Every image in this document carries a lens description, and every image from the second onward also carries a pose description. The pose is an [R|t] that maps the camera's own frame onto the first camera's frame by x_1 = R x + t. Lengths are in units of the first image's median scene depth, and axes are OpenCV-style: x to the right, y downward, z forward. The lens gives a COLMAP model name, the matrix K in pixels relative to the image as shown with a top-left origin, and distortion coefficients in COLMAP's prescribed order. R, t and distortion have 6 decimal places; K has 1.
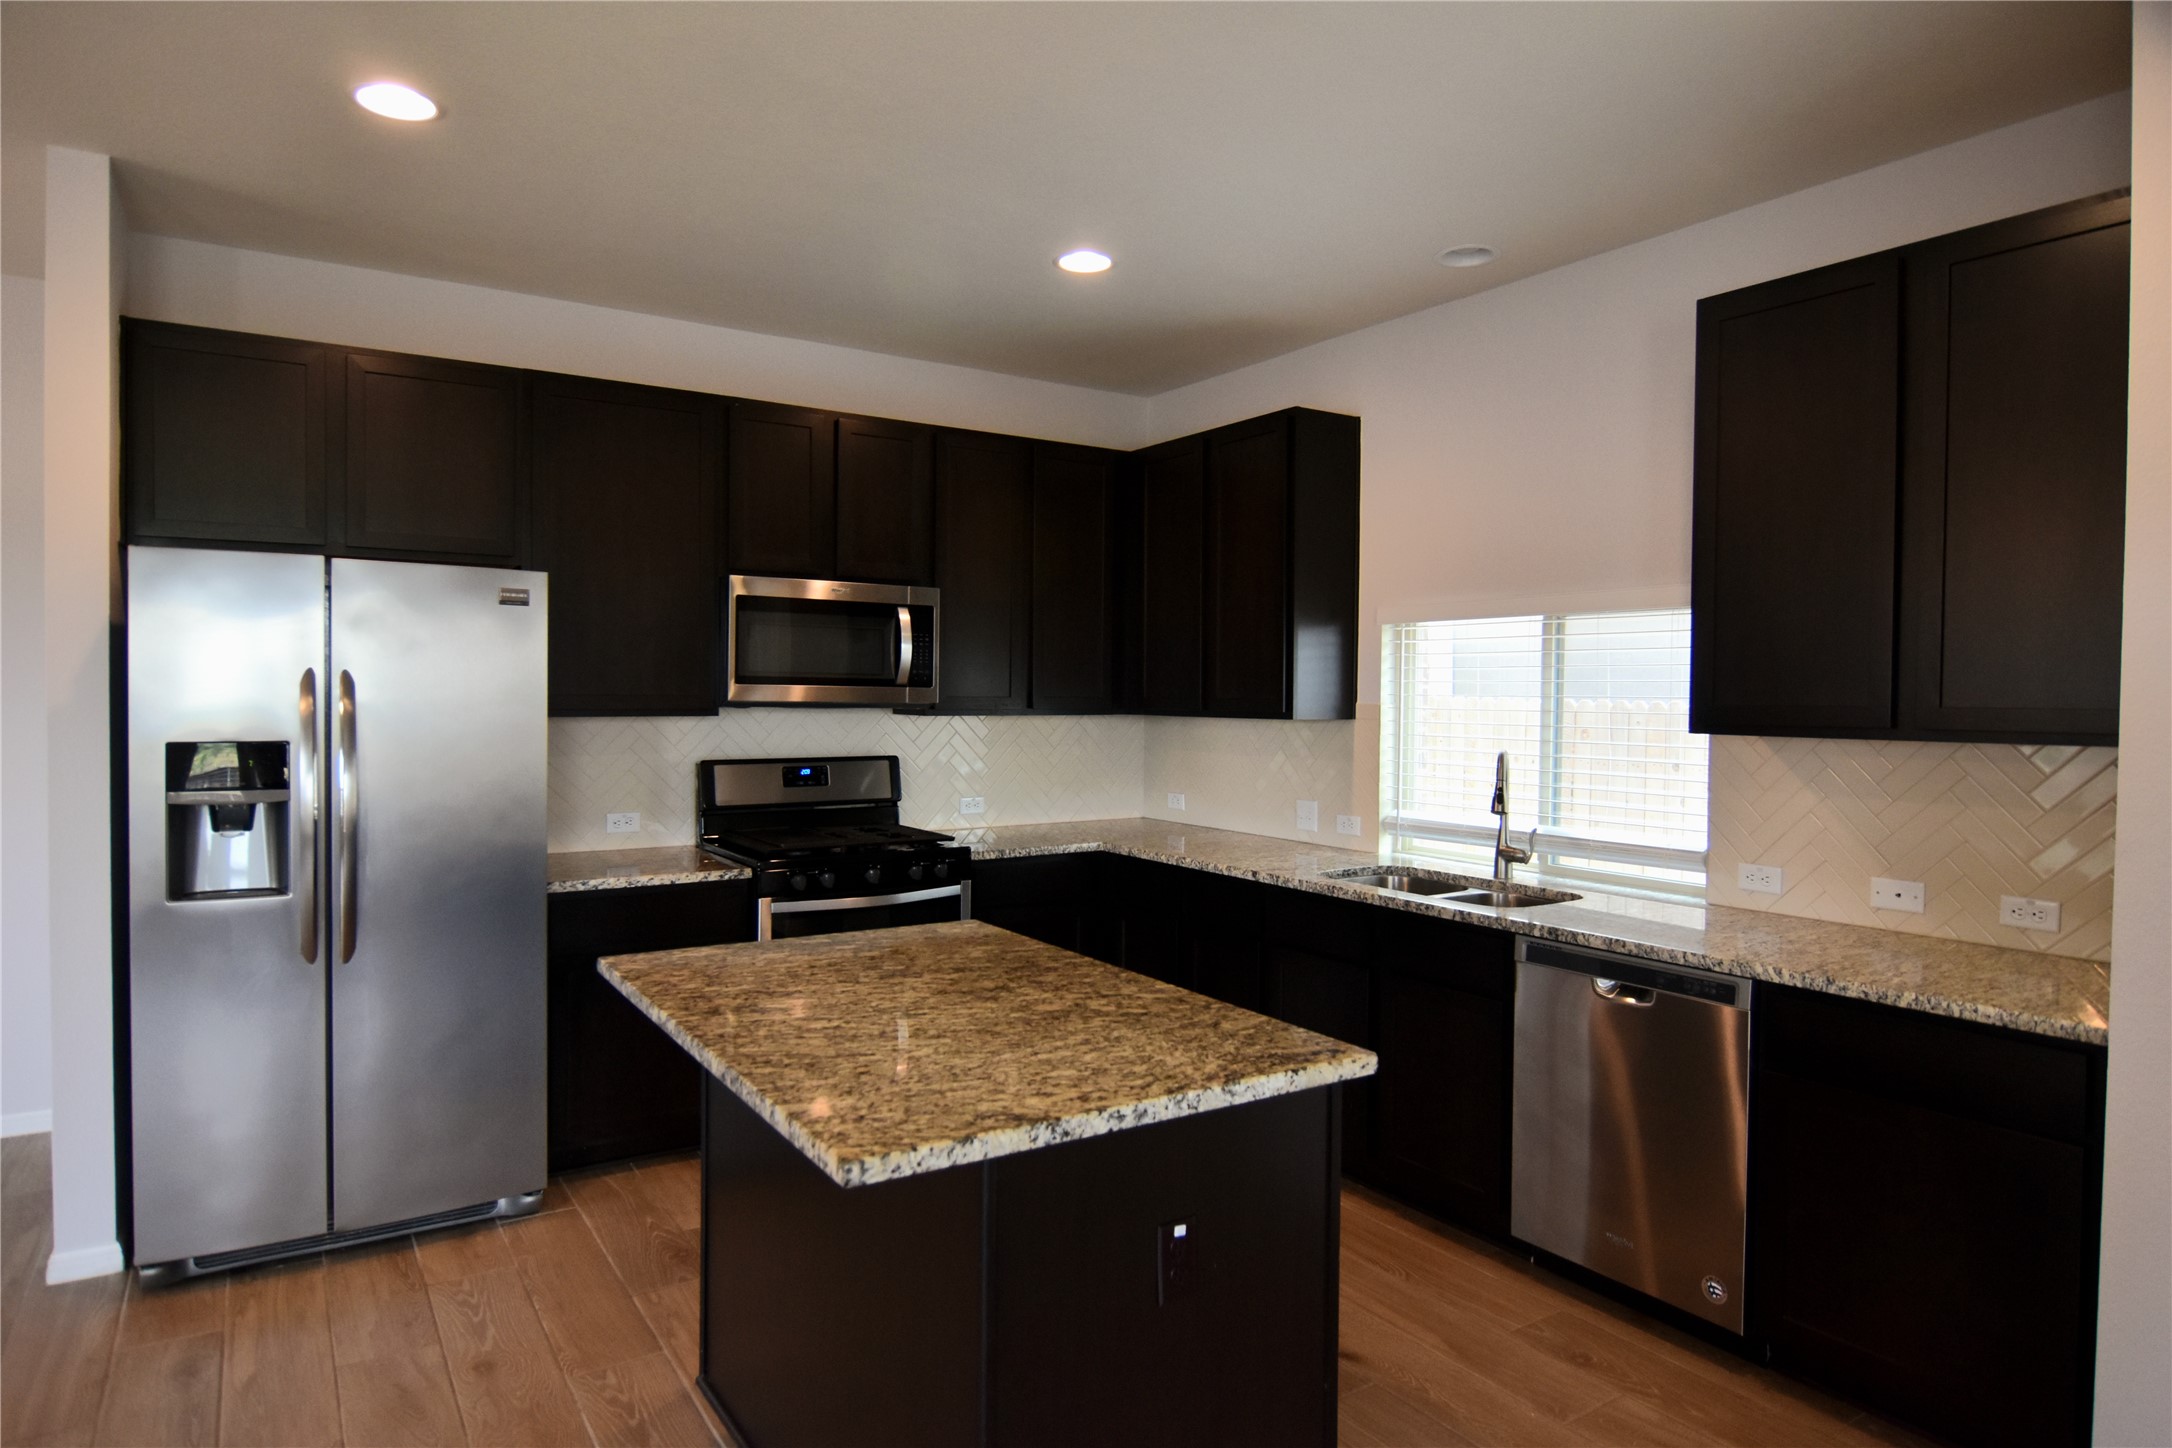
lens RADIAL K [[1260.0, 0, 1086.0], [0, 1260.0, 724.0], [0, 0, 1]] dist [-0.018600, -0.003096]
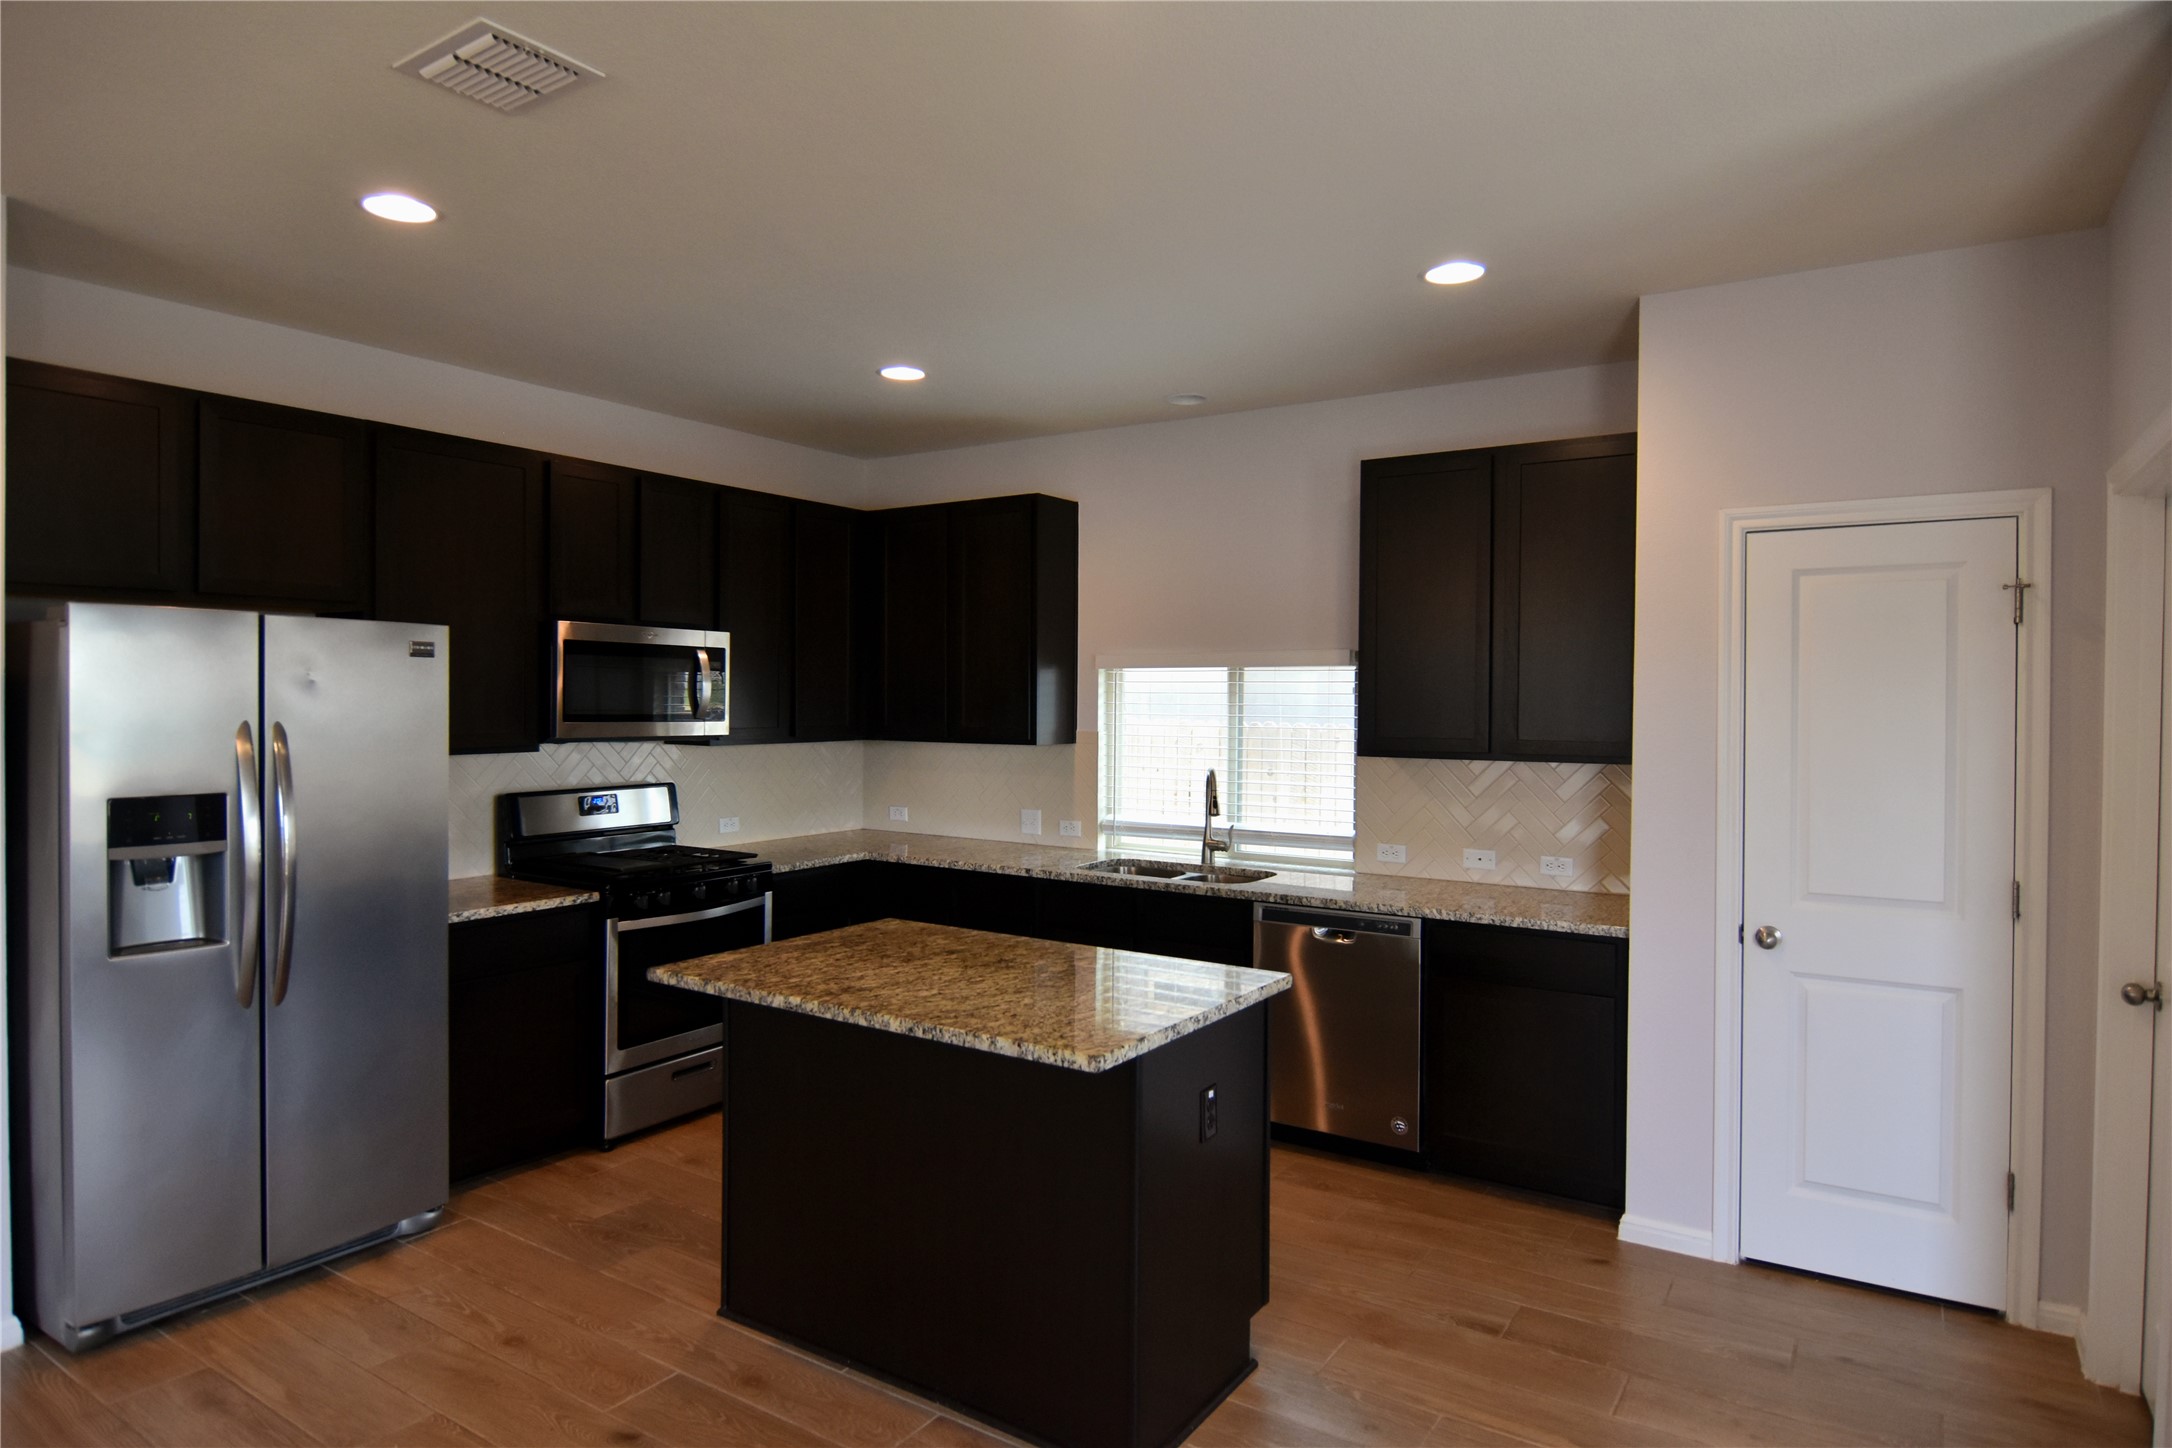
lens RADIAL K [[1260.0, 0, 1086.0], [0, 1260.0, 724.0], [0, 0, 1]] dist [-0.018600, -0.003096]
pose [[0.916186, -0.010775, 0.400607, -0.354228], [0.010843, 0.999939, 0.002098, -0.032790], [-0.400606, 0.002422, 0.916247, -0.193146]]
